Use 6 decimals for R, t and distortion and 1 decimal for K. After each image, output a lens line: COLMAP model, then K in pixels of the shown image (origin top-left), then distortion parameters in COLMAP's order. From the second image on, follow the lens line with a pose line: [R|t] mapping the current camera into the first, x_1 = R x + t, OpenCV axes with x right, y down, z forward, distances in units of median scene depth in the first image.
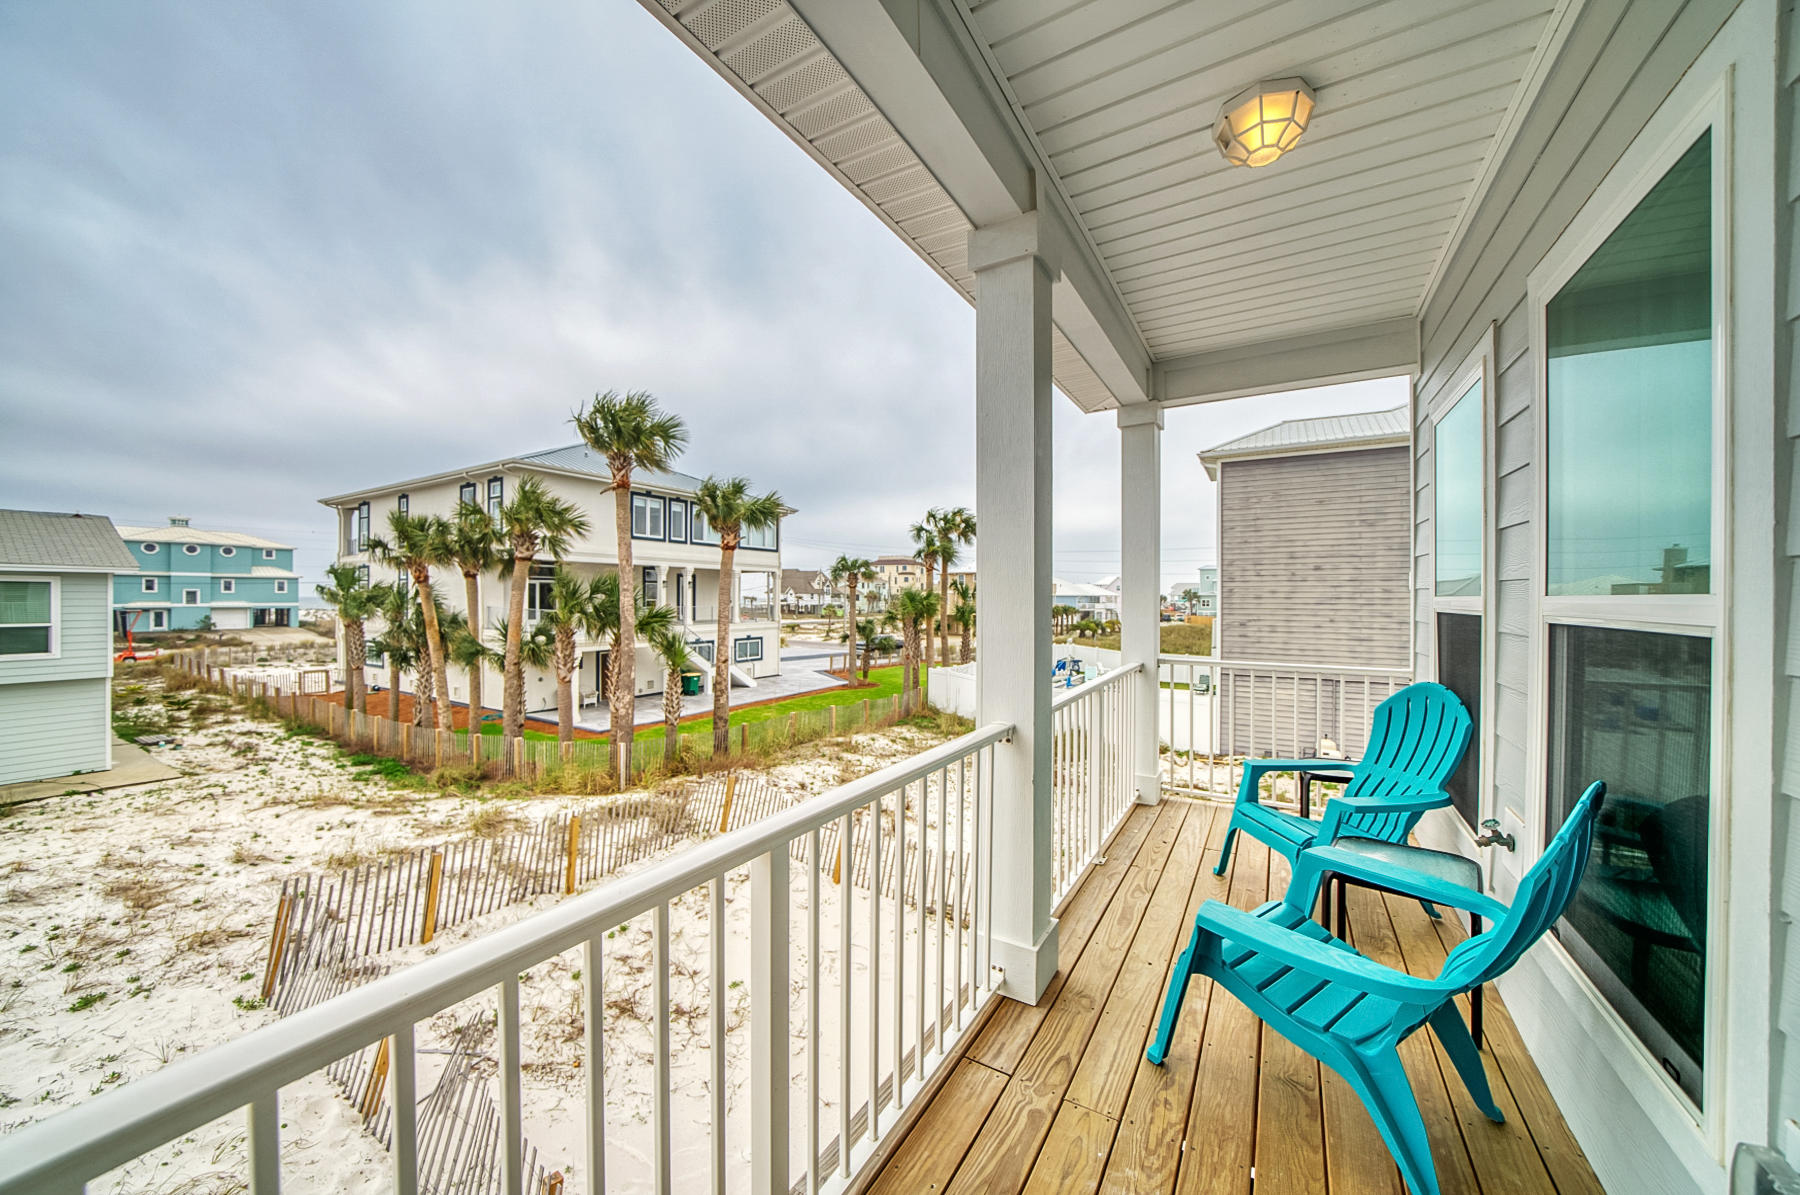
lens RADIAL K [[621.5, 0, 900.0], [0, 621.5, 597.5], [0, 0, 1]] dist [-0.001147, -0.000094]
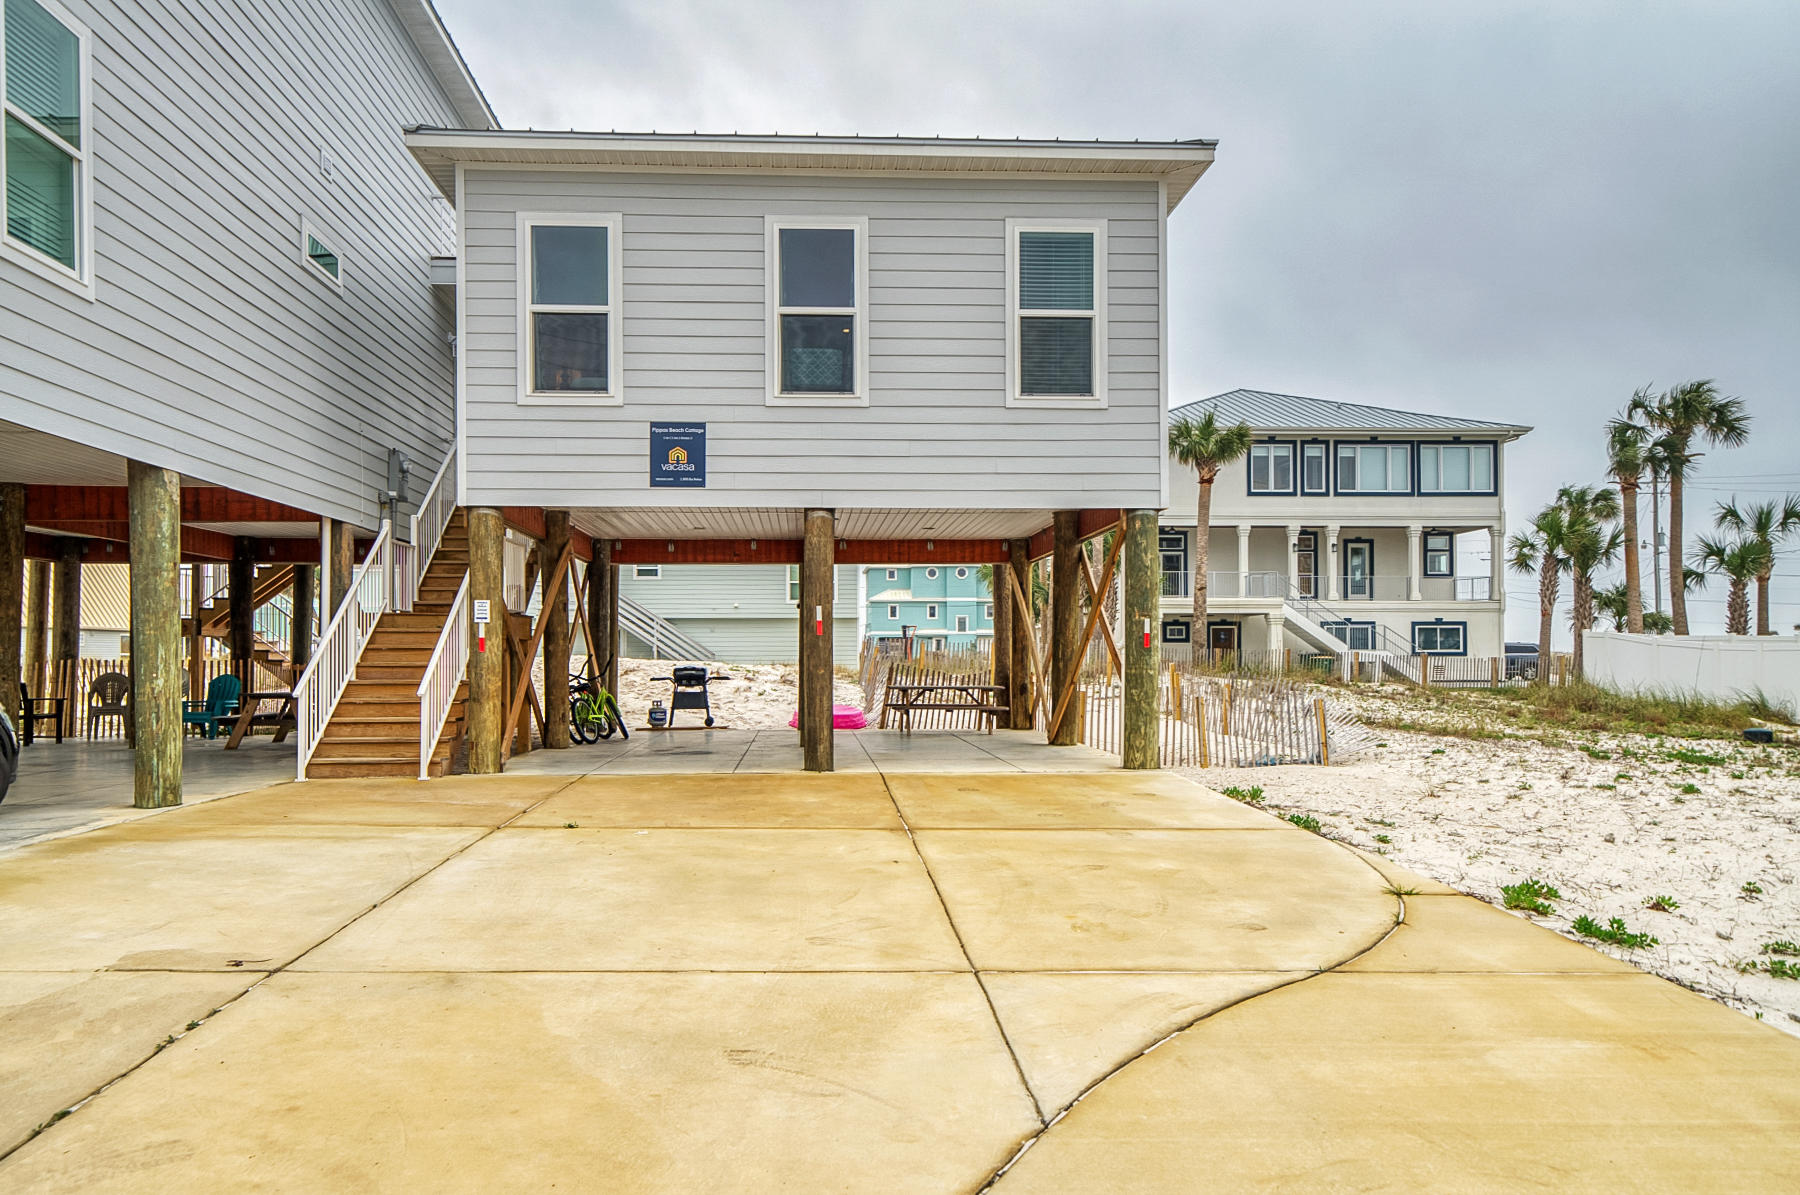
lens RADIAL K [[1233.9, 0, 900.0], [0, 1233.9, 597.5], [0, 0, 1]] dist [0.000525, -0.000039]
pose [[0.591791, -0.054837, -0.804224, 0.569225], [0.014515, 0.998247, -0.057385, 0.120429], [0.805961, 0.022287, 0.591549, -0.335669]]
